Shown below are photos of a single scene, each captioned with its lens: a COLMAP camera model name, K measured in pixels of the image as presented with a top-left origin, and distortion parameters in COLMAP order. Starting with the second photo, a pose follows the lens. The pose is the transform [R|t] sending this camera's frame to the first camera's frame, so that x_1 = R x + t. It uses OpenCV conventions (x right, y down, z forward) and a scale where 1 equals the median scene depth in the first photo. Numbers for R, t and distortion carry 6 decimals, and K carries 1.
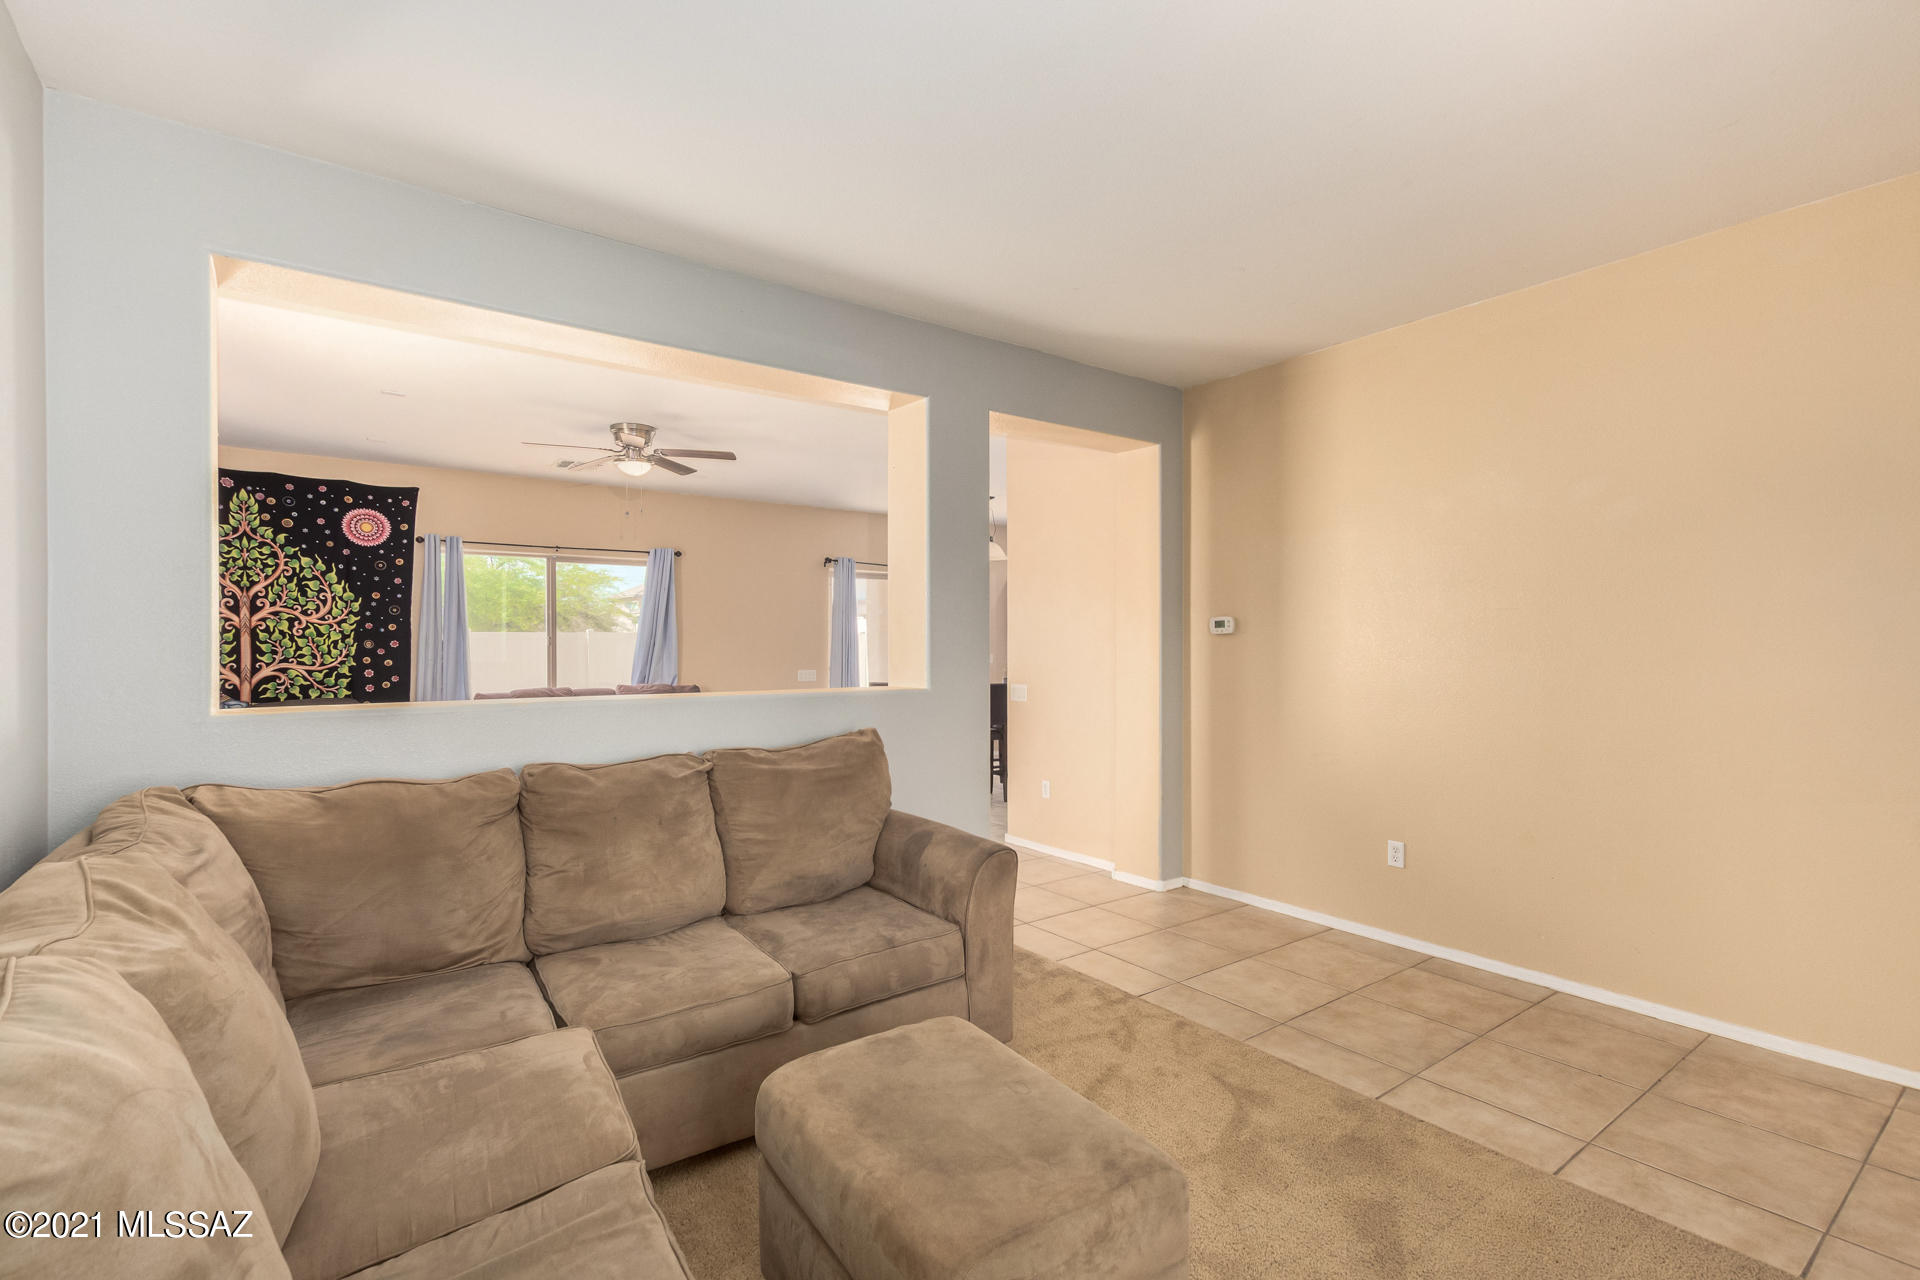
lens RADIAL K [[878.9, 0, 956.5], [0, 878.9, 646.1], [0, 0, 1]] dist [0.003076, -0.001298]
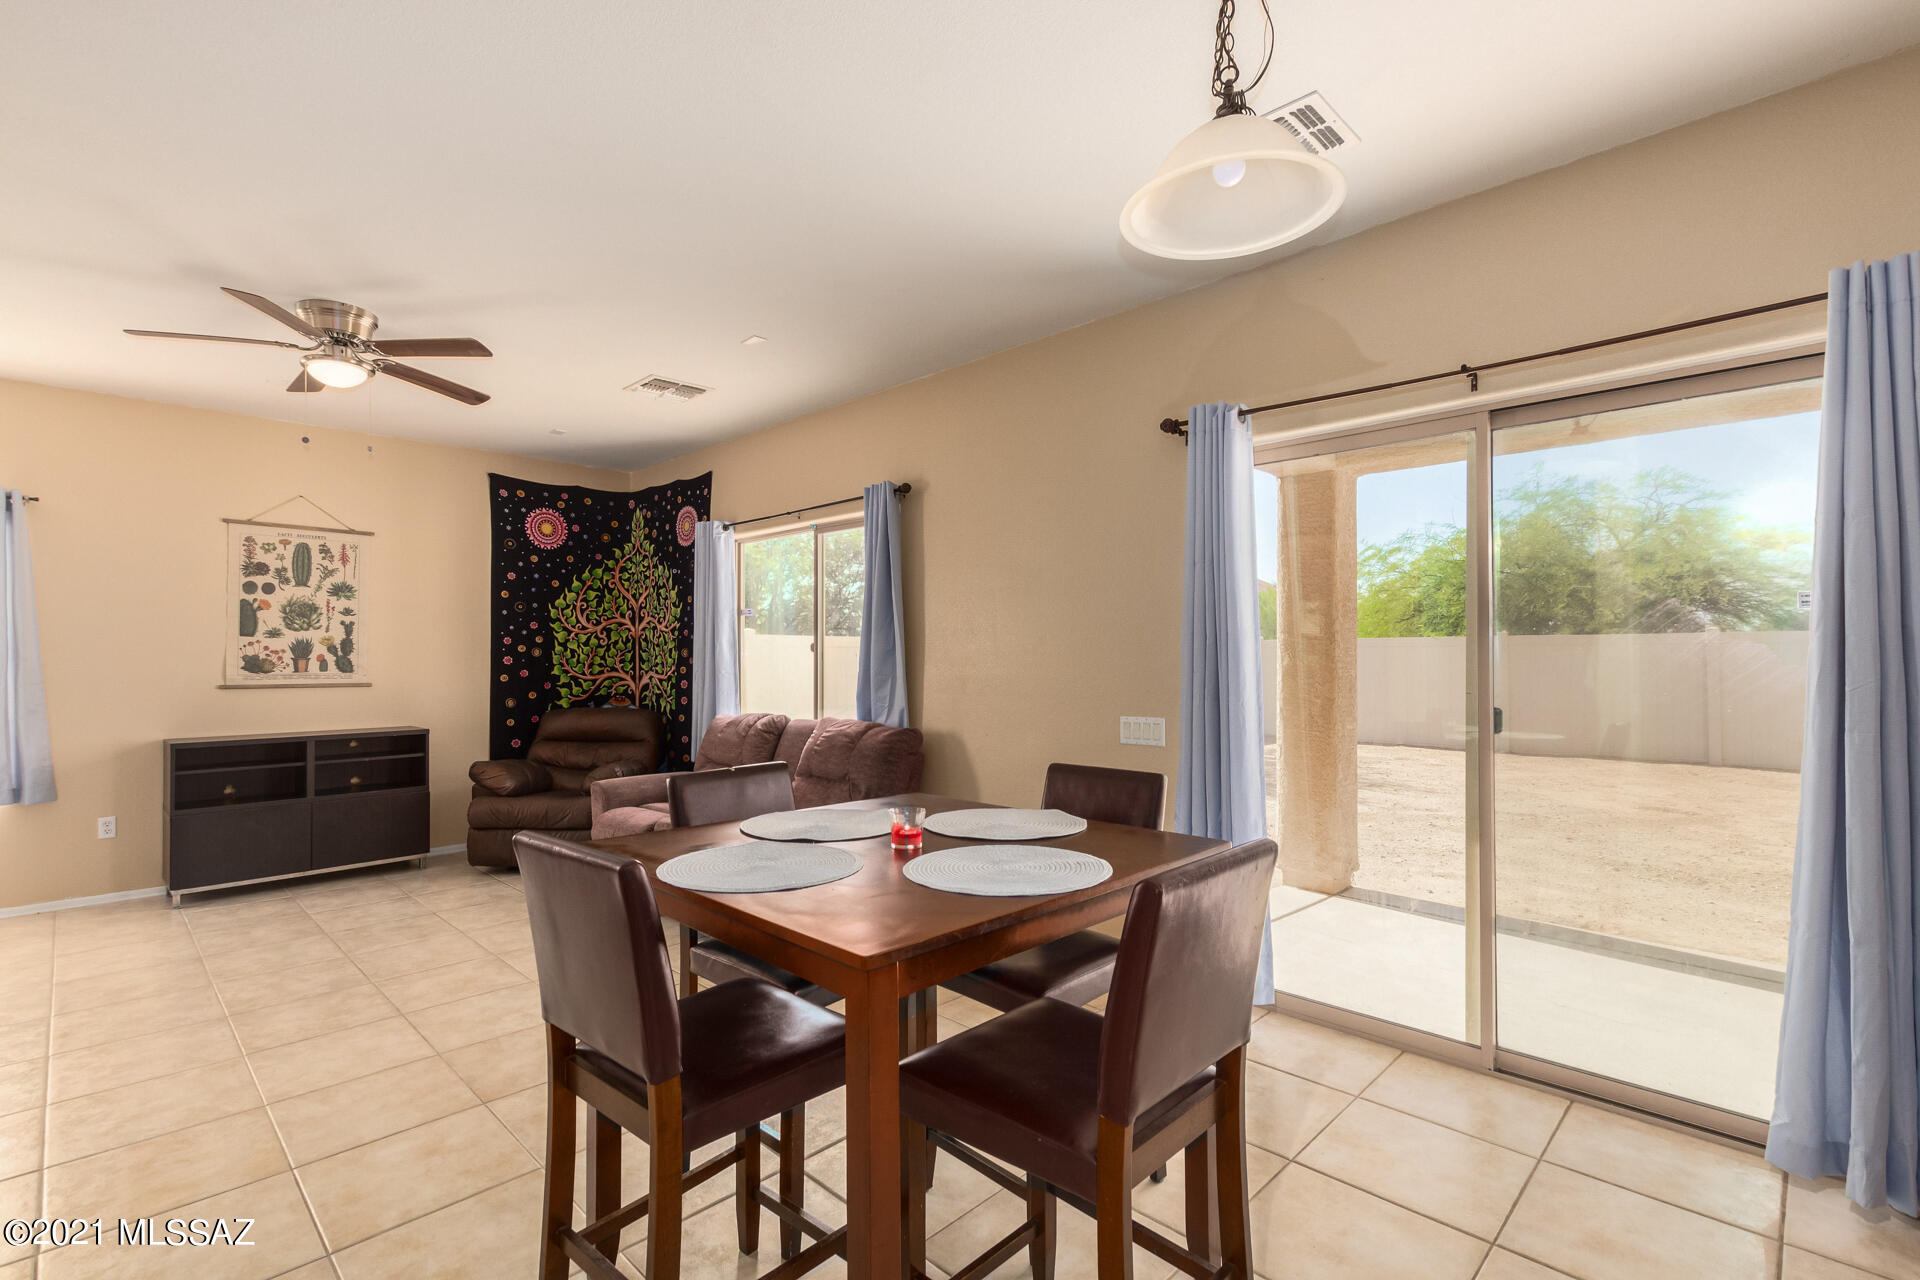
lens RADIAL K [[878.9, 0, 956.5], [0, 878.9, 646.1], [0, 0, 1]] dist [0.003076, -0.001298]
pose [[0.147853, -0.007667, -0.988980, 0.293629], [-0.000701, 0.999969, -0.007857, -0.002081], [0.989009, 0.001855, 0.147843, 1.186788]]
